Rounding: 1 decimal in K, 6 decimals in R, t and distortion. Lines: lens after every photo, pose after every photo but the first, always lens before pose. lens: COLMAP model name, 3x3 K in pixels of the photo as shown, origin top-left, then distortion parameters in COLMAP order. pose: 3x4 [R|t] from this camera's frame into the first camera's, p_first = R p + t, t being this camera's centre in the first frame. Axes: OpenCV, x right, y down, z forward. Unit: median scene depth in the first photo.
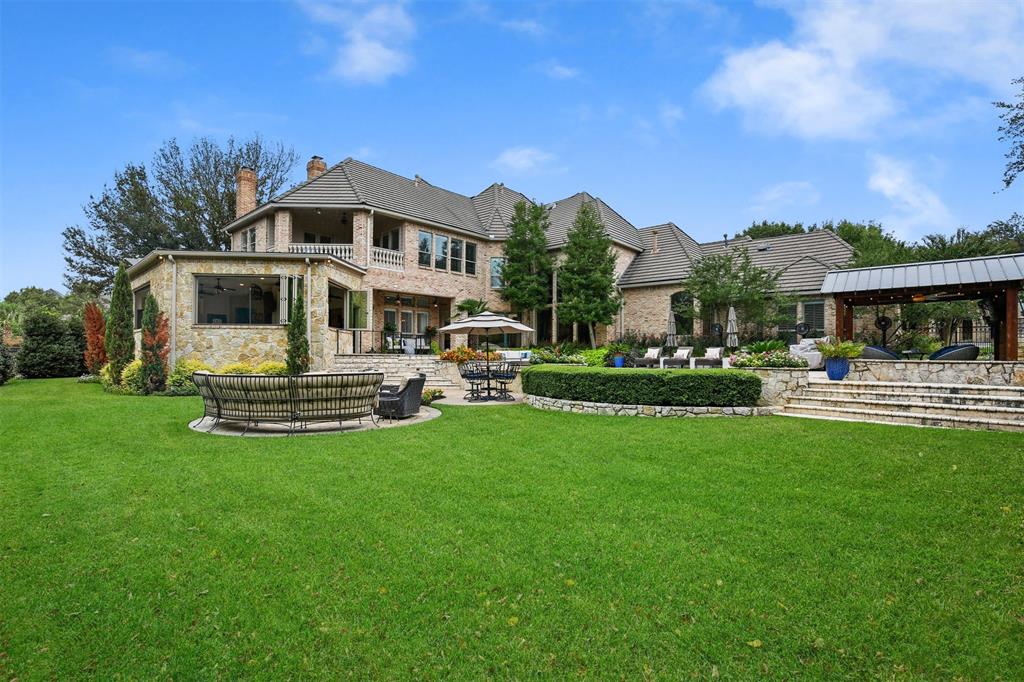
lens RADIAL K [[471.6, 0, 509.9], [0, 471.6, 345.3], [0, 0, 1]] dist [-0.033238, 0.004875]
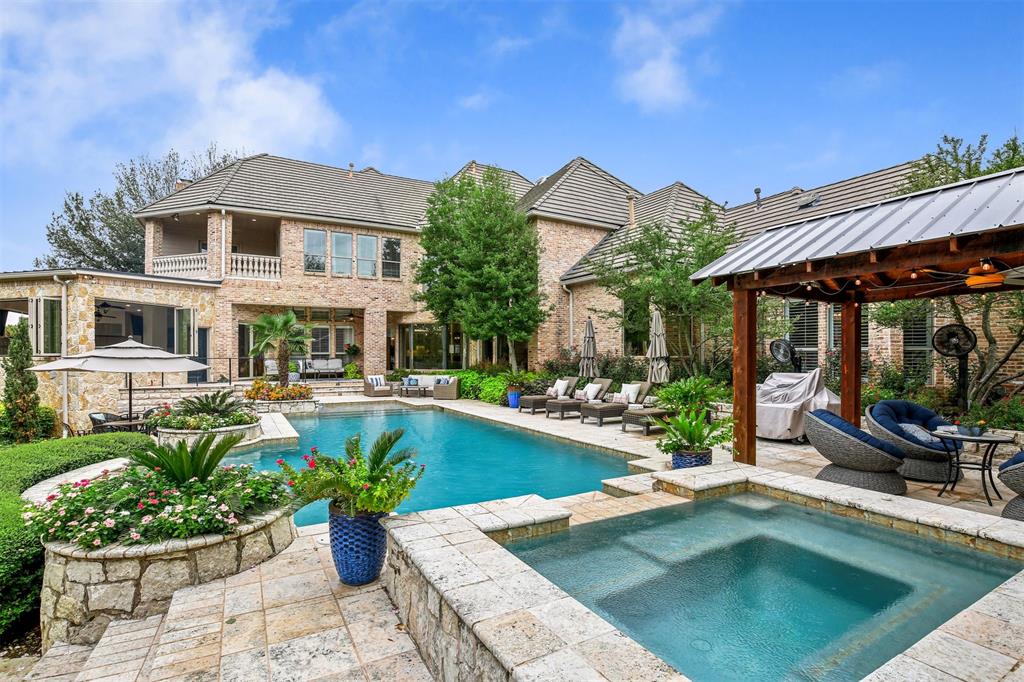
lens RADIAL K [[471.6, 0, 510.8], [0, 471.6, 348.4], [0, 0, 1]] dist [-0.033238, 0.004875]
pose [[0.944474, -0.010432, -0.328419, 0.419514], [0.012436, 0.999915, 0.004003, -0.036079], [0.328350, -0.007865, 0.944524, 0.357694]]
